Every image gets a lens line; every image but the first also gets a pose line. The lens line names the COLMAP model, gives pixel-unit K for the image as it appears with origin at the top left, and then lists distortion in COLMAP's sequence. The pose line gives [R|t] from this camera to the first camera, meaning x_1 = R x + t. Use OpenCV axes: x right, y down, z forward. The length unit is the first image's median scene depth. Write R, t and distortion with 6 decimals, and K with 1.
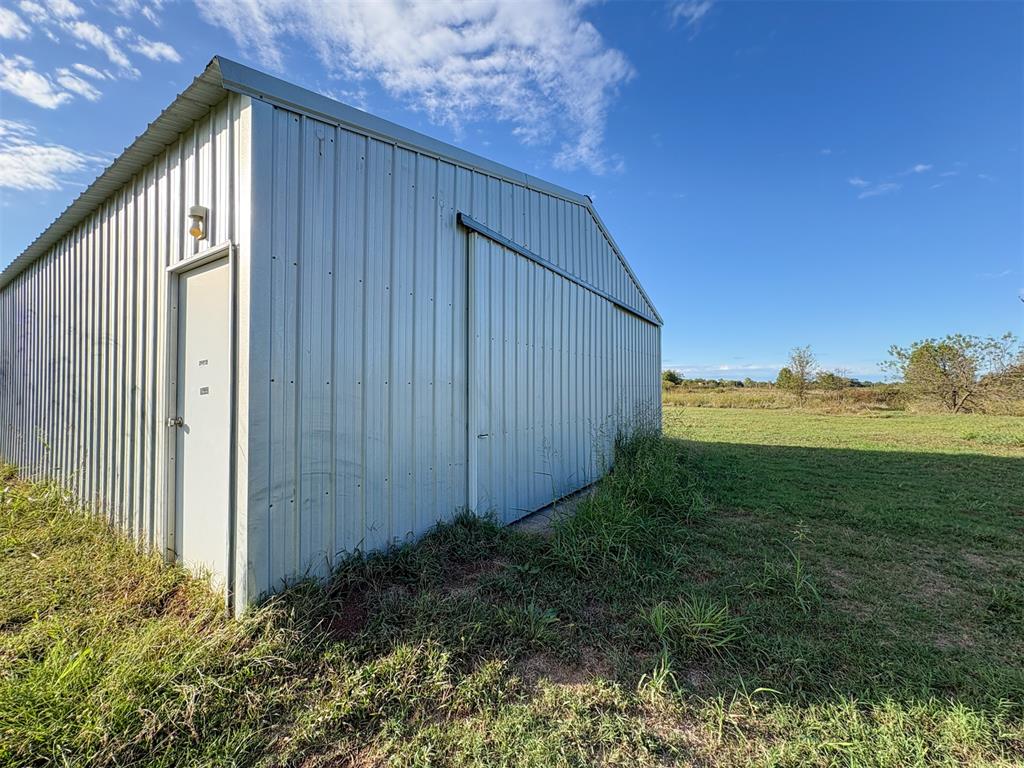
lens RADIAL K [[408.3, 0, 512.0], [0, 408.3, 384.0], [0, 0, 1]] dist [-0.001889, -0.000128]
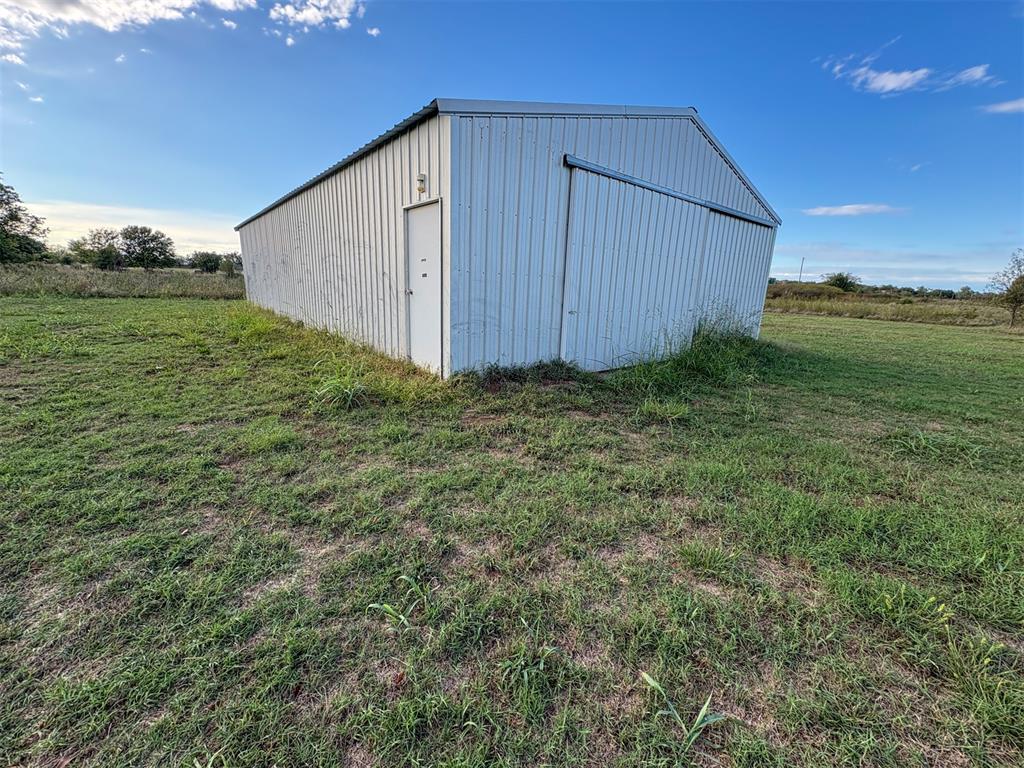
lens RADIAL K [[408.3, 0, 512.0], [0, 408.3, 384.0], [0, 0, 1]] dist [-0.001889, -0.000128]
pose [[0.953163, 0.105342, -0.283520, 0.185698], [-0.033267, 0.968214, 0.247902, 0.015997], [0.300623, -0.226860, 0.926370, -0.583991]]
